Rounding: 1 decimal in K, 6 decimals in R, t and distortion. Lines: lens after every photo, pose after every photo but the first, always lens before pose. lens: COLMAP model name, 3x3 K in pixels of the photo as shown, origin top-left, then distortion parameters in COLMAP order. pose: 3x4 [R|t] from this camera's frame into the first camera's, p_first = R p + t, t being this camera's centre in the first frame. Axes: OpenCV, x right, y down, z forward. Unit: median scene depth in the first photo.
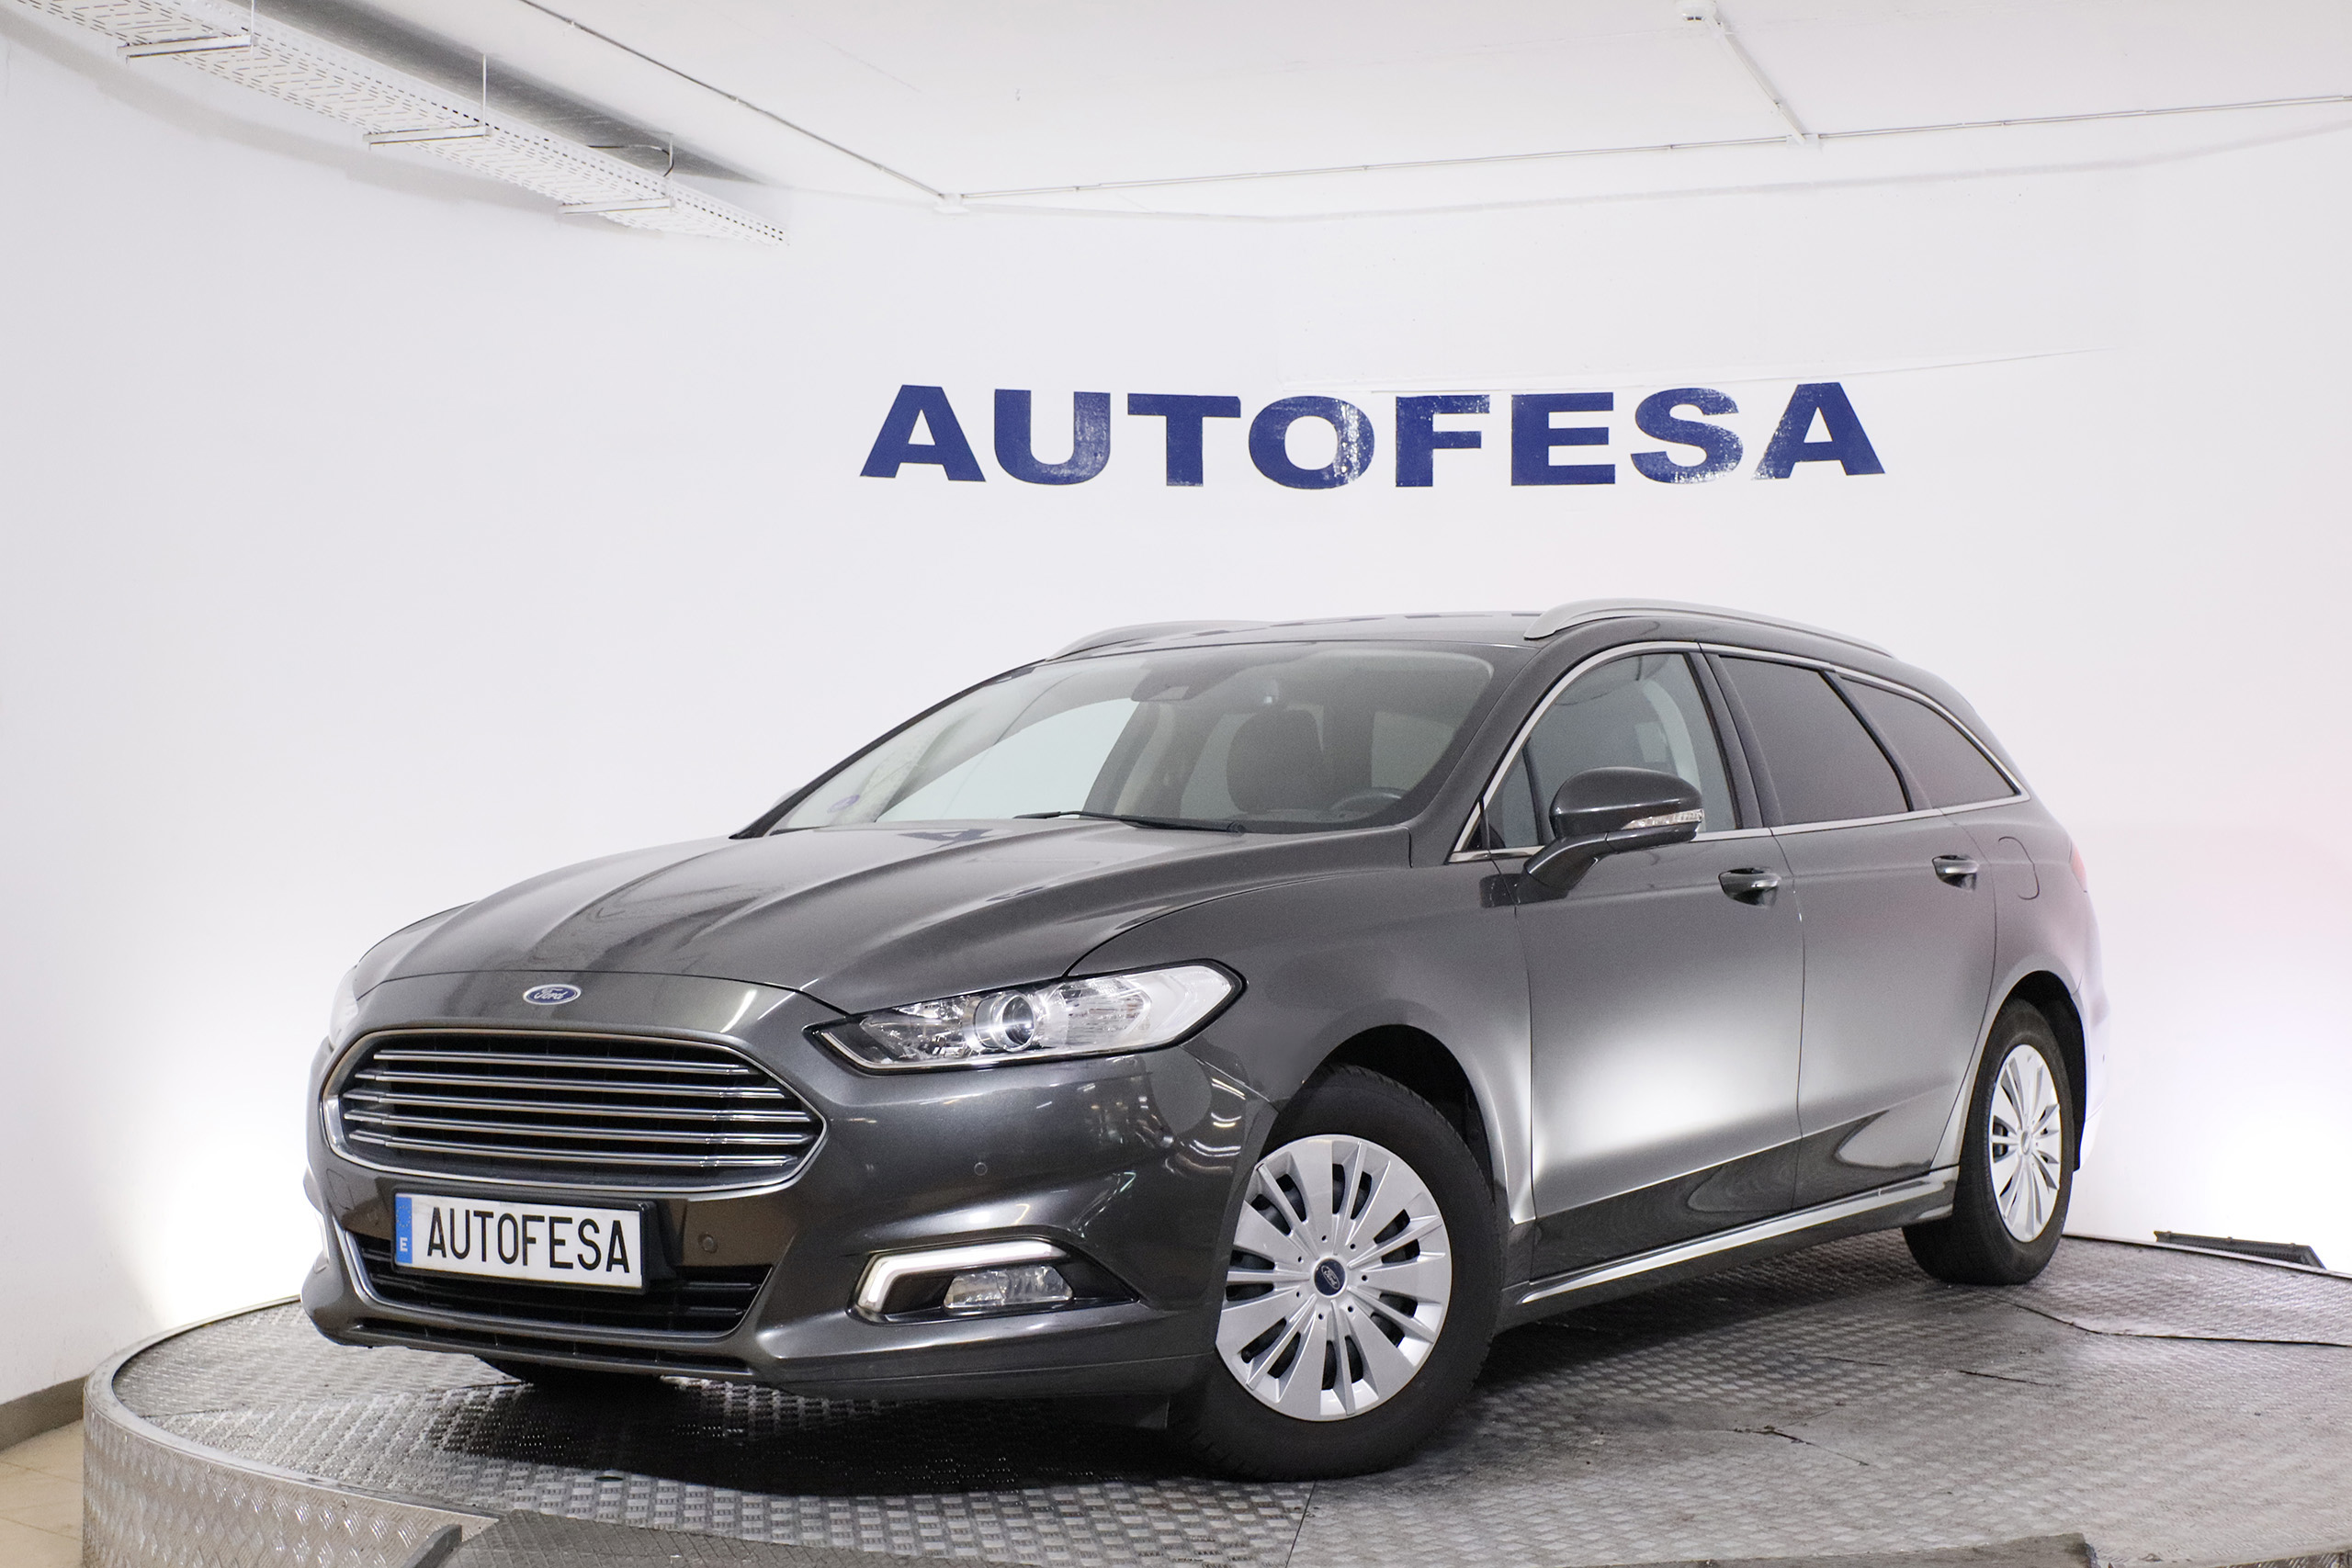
lens RADIAL K [[3580.5, 0, 1176.0], [0, 3580.5, 762.1], [0, 0, 1]] dist [0.023979, 0.000000]
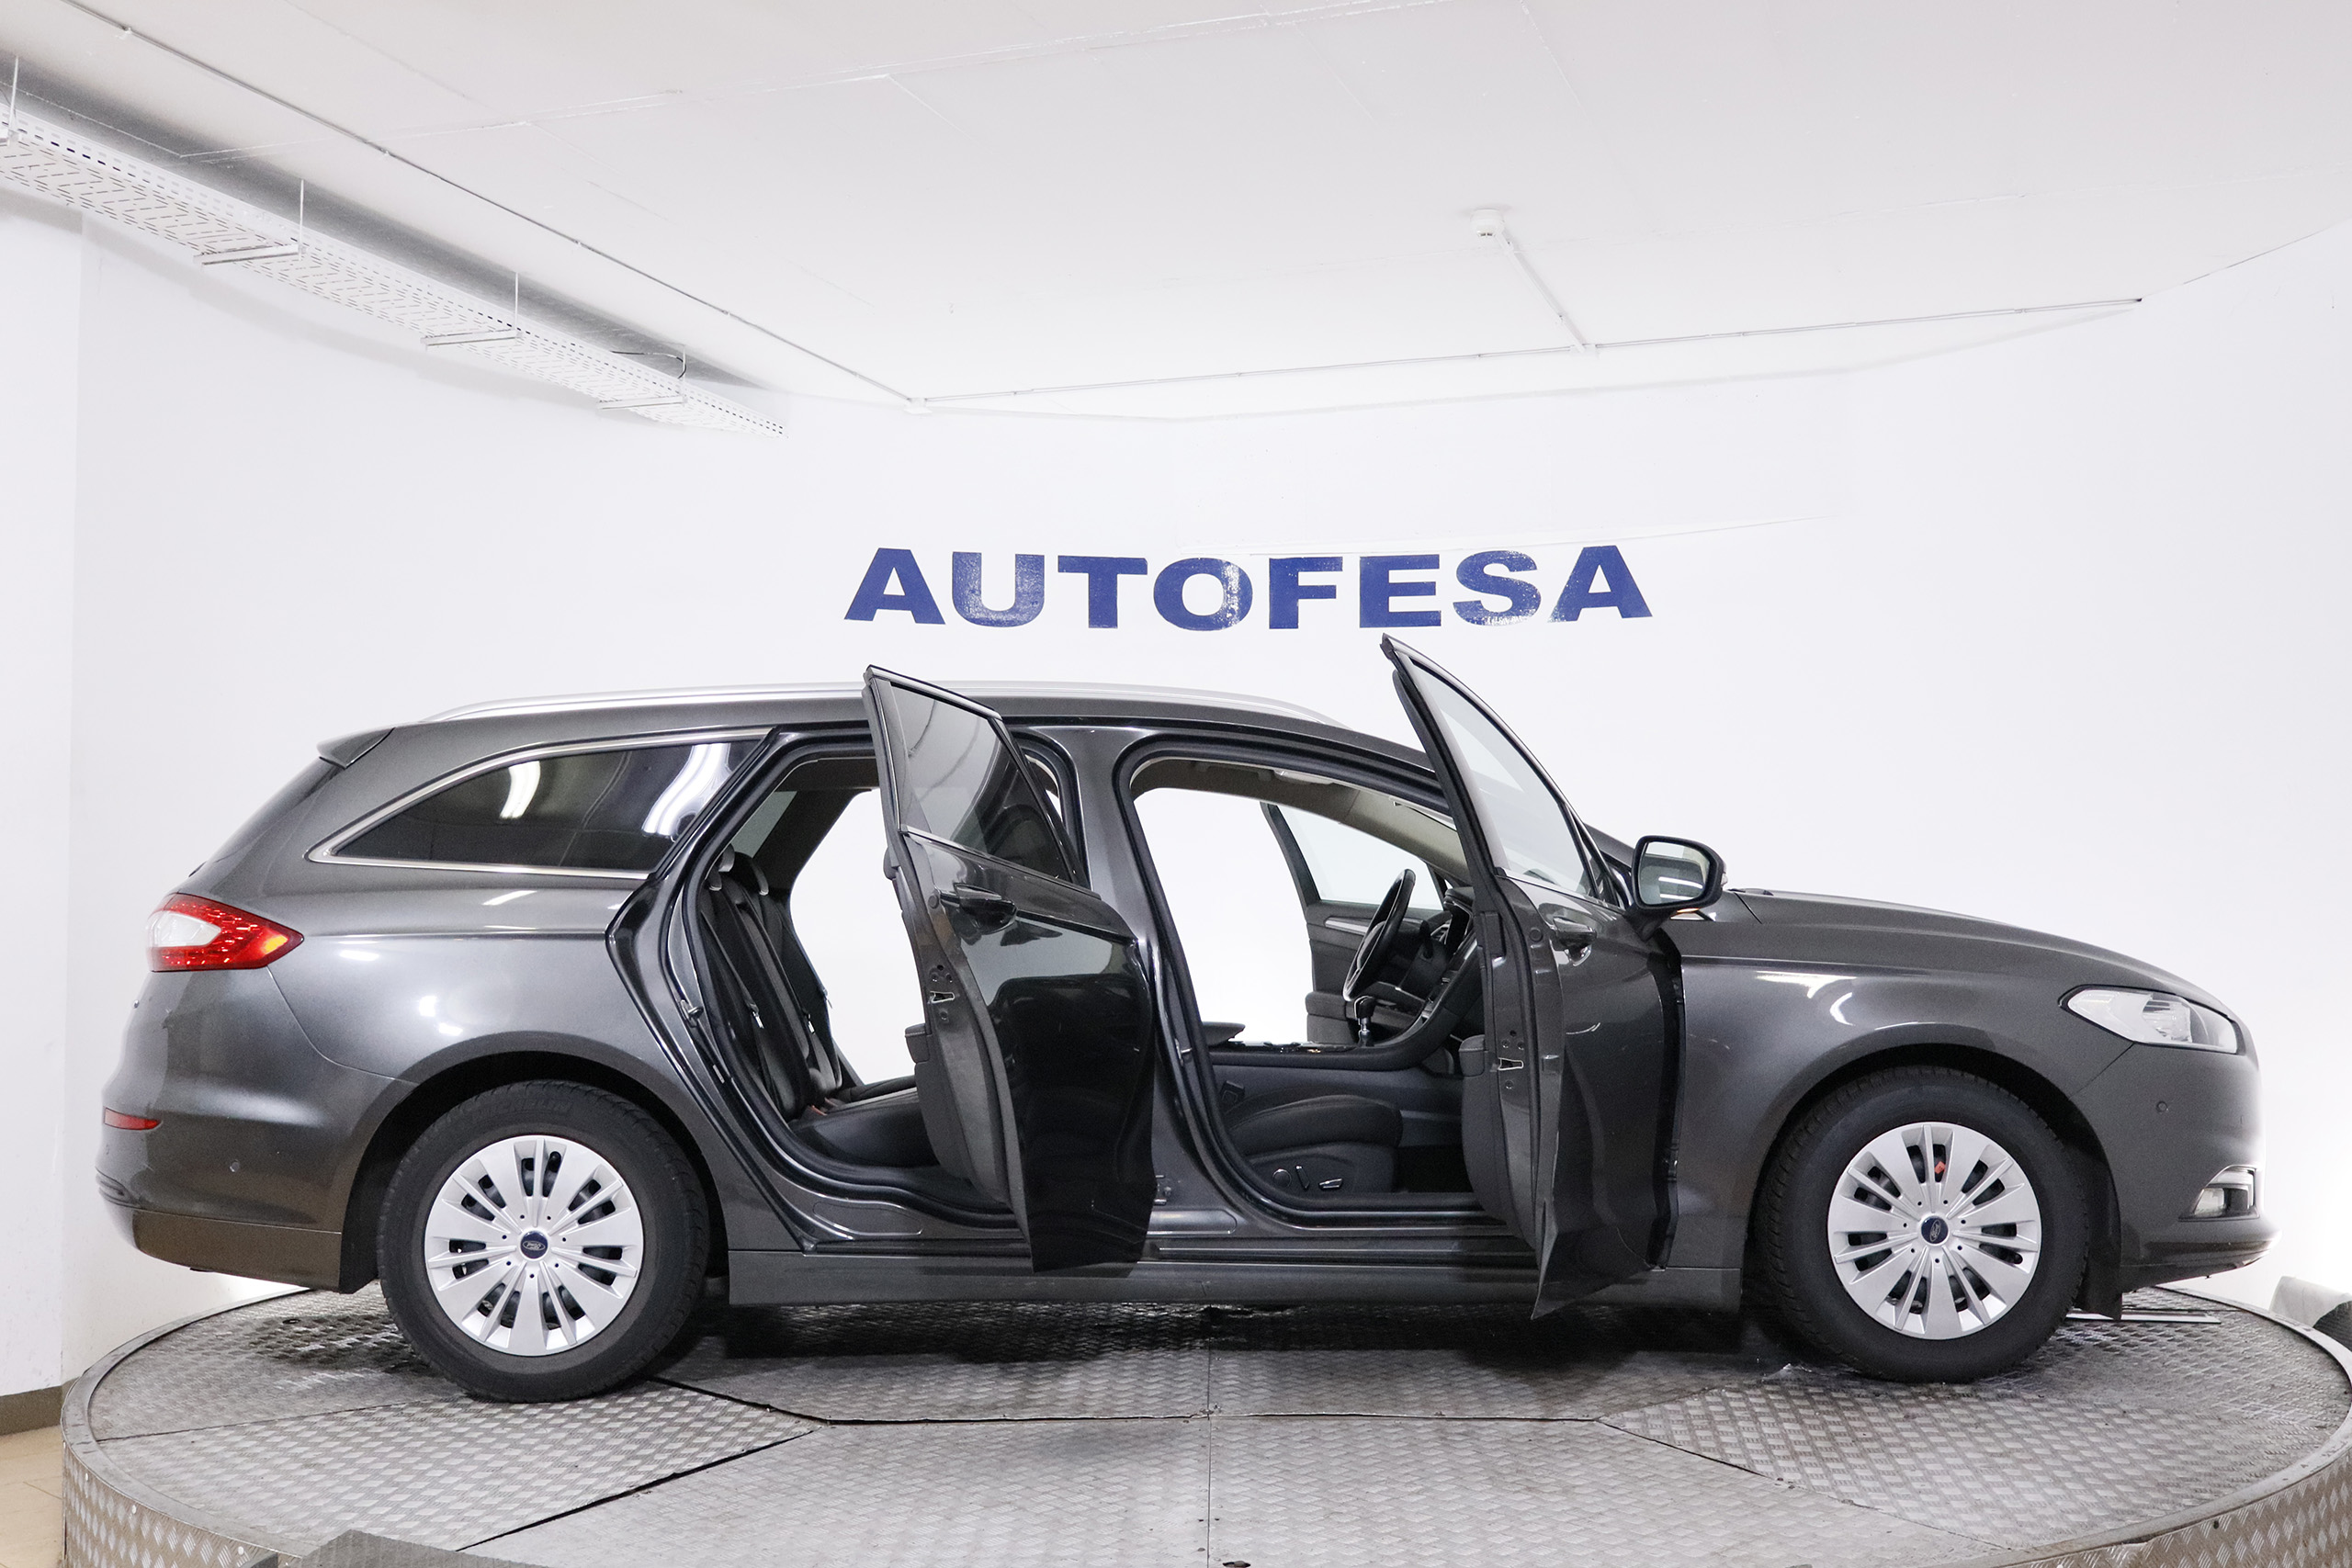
lens RADIAL K [[2506.8, 0, 1163.9], [0, 2506.8, 783.2], [0, 0, 1]] dist [0.001015, 0.000000]
pose [[0.999975, -0.000434, -0.007081, 0.031114], [0.000226, 0.999571, -0.029293, 0.004193], [0.007091, 0.029291, 0.999546, 0.114078]]
